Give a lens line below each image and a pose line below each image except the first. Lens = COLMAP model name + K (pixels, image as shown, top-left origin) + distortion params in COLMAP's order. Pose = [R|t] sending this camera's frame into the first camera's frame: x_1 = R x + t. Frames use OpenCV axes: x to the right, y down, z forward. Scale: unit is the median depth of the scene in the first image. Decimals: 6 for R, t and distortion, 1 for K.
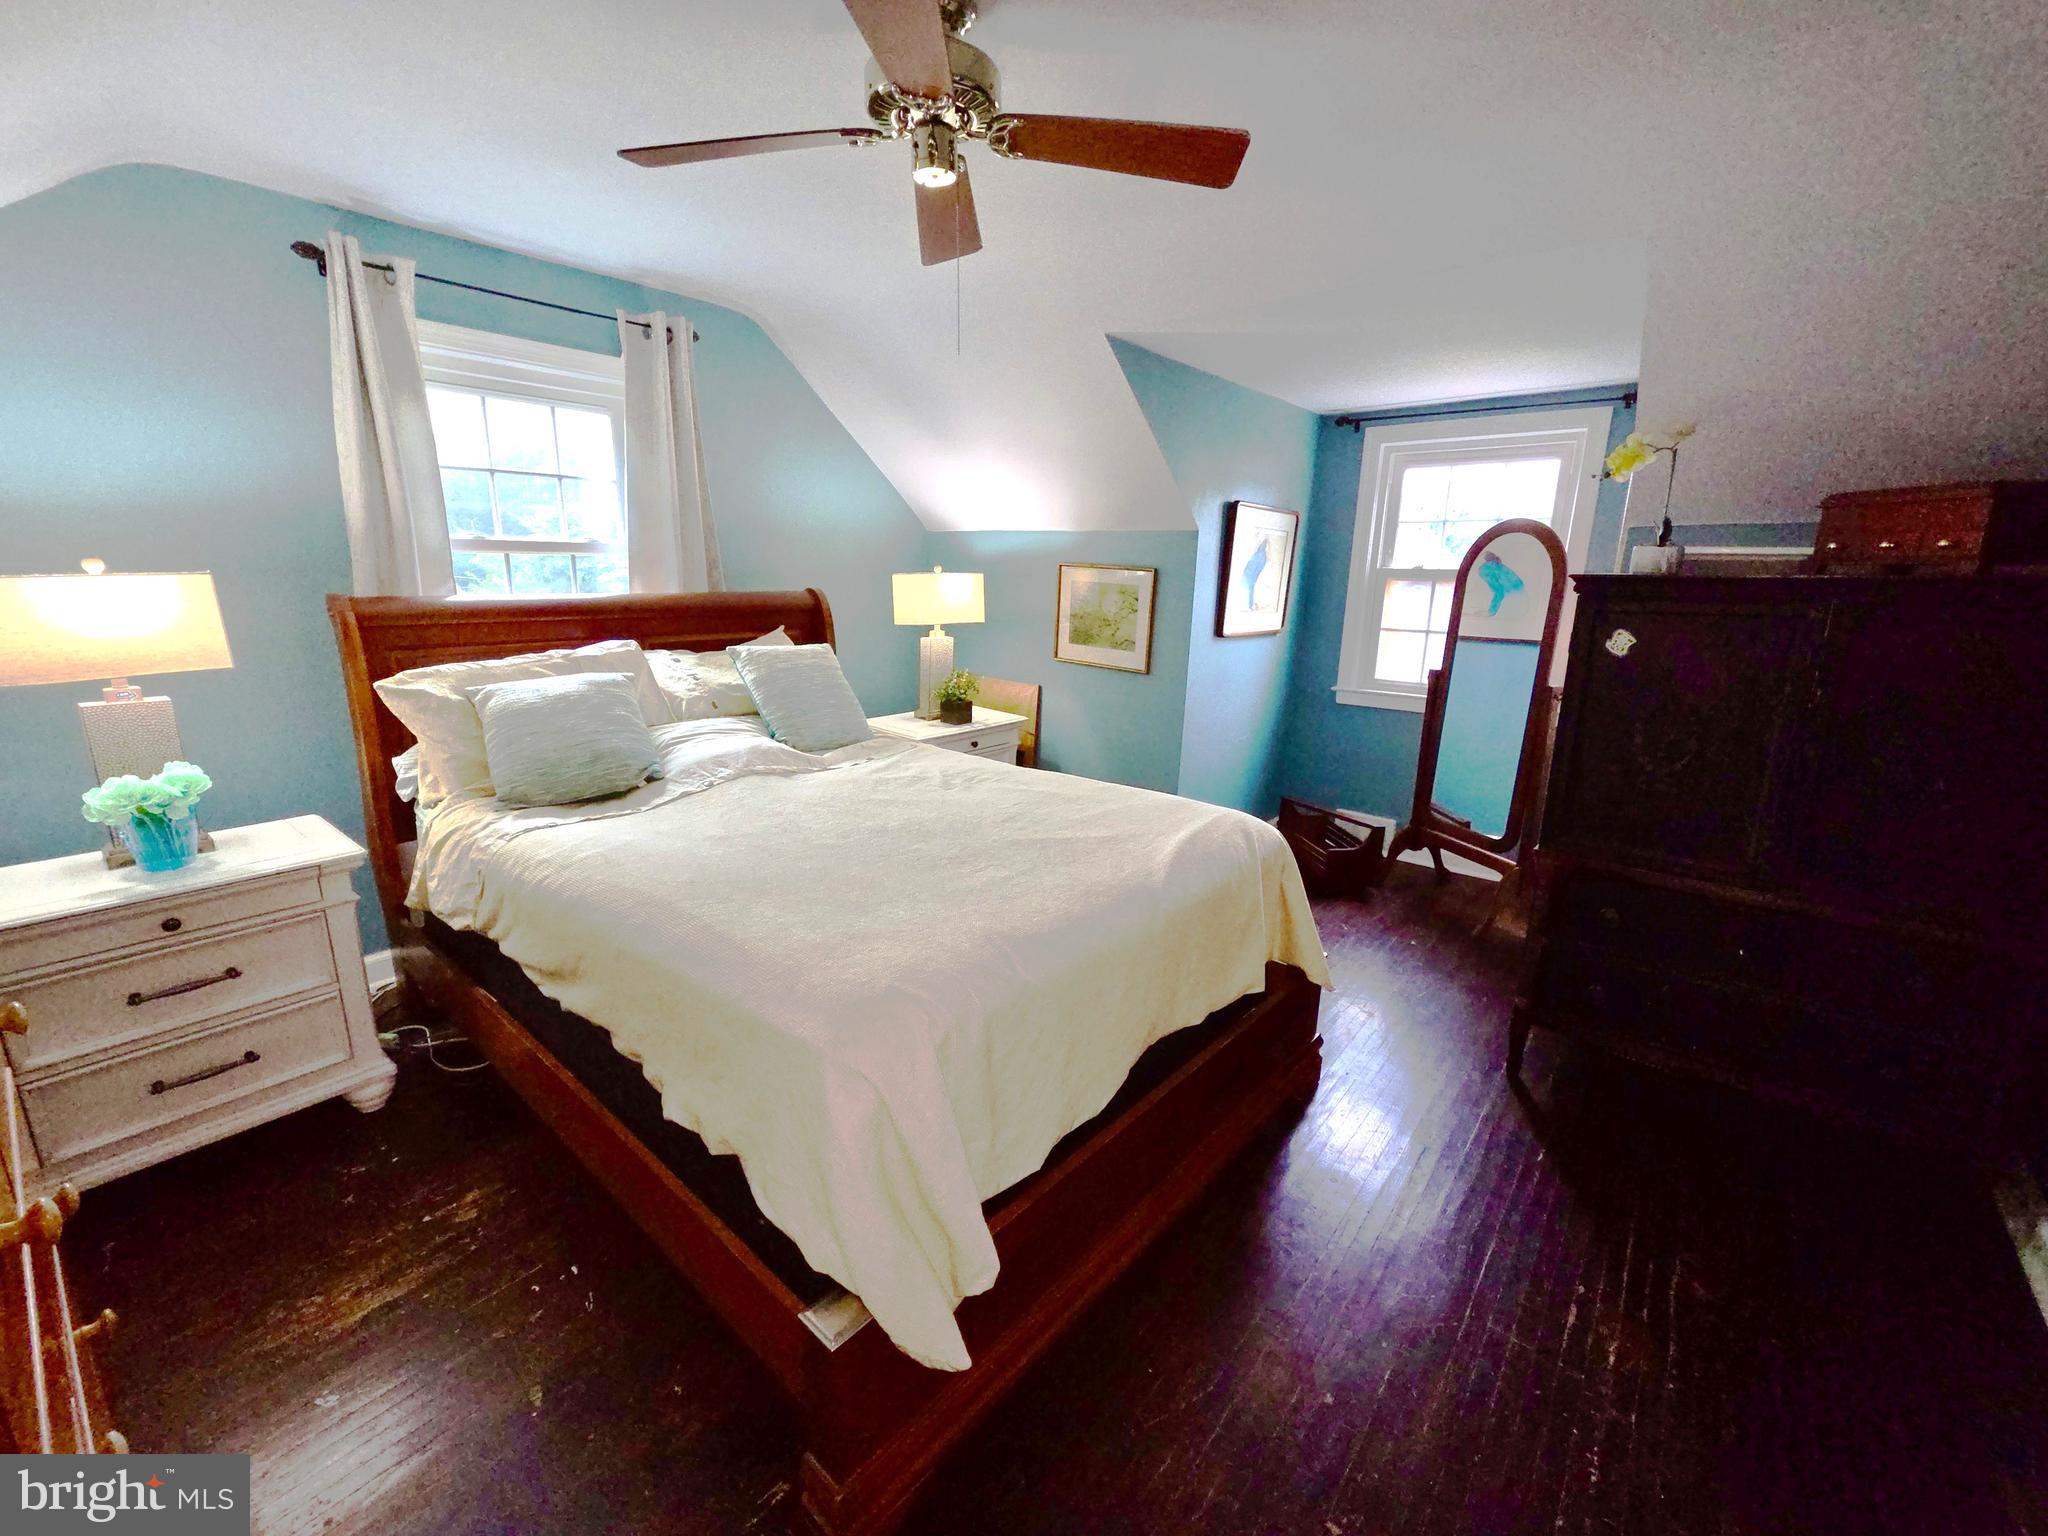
lens RADIAL K [[840.4, 0, 1014.3], [0, 840.4, 773.9], [0, 0, 1]] dist [0.000621, -0.002232]
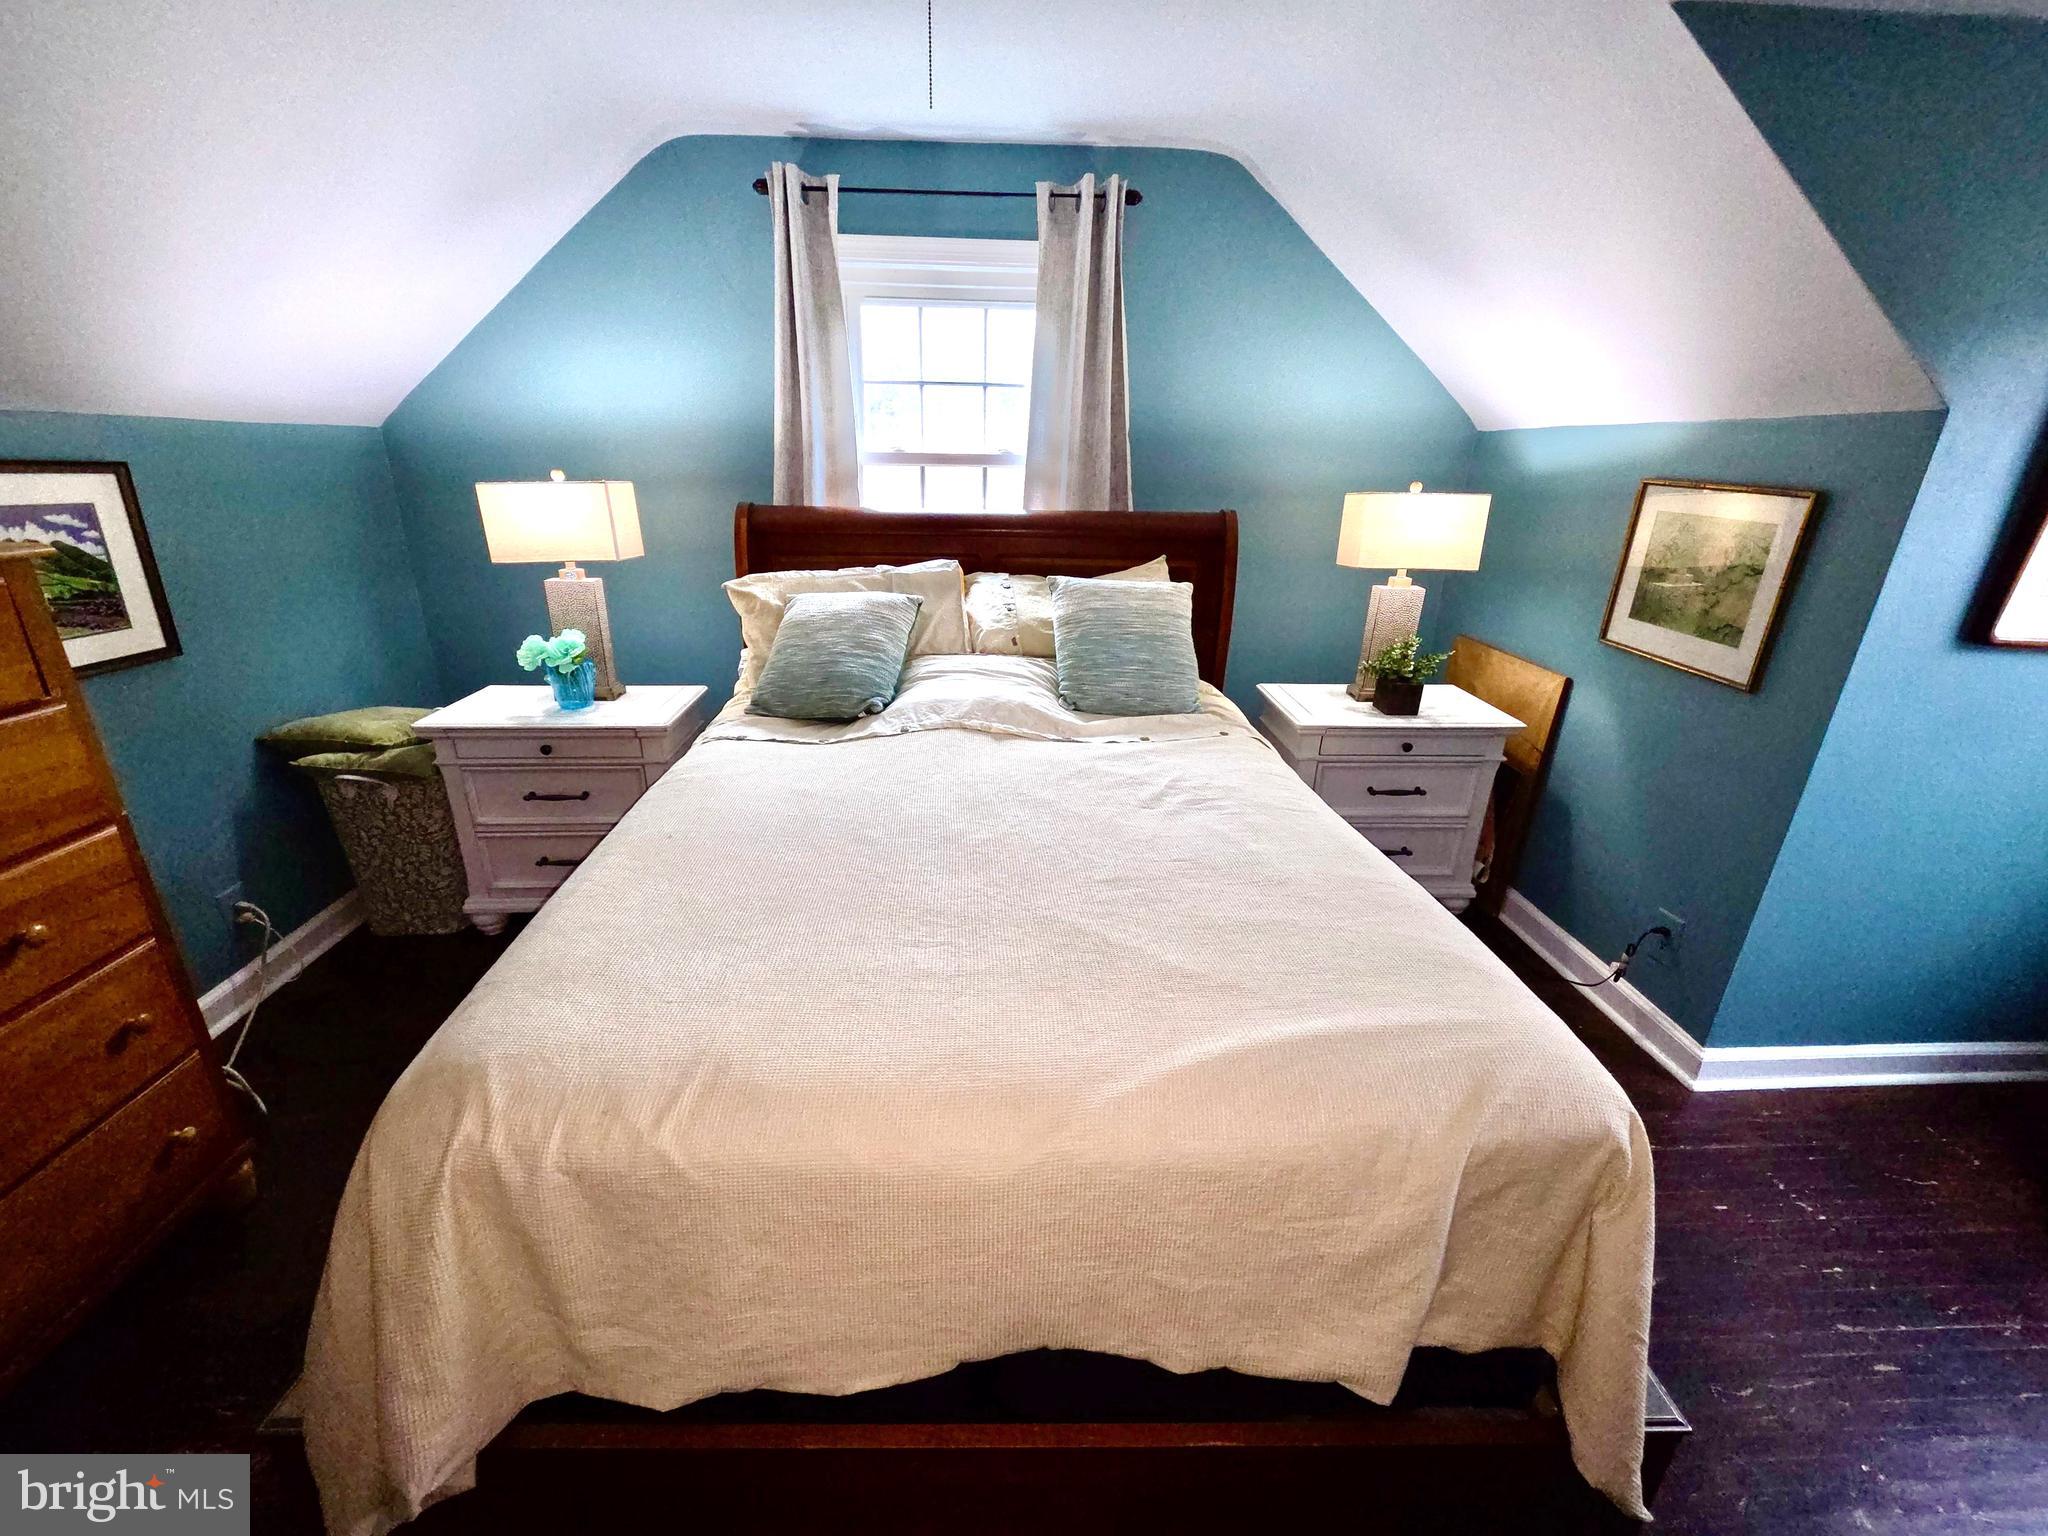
lens RADIAL K [[840.4, 0, 1014.3], [0, 840.4, 773.9], [0, 0, 1]] dist [0.000621, -0.002232]
pose [[0.680887, 0.247973, -0.689131, 0.310232], [-0.182803, 0.968697, 0.167954, -0.102267], [0.709208, 0.011618, 0.704904, 0.404282]]
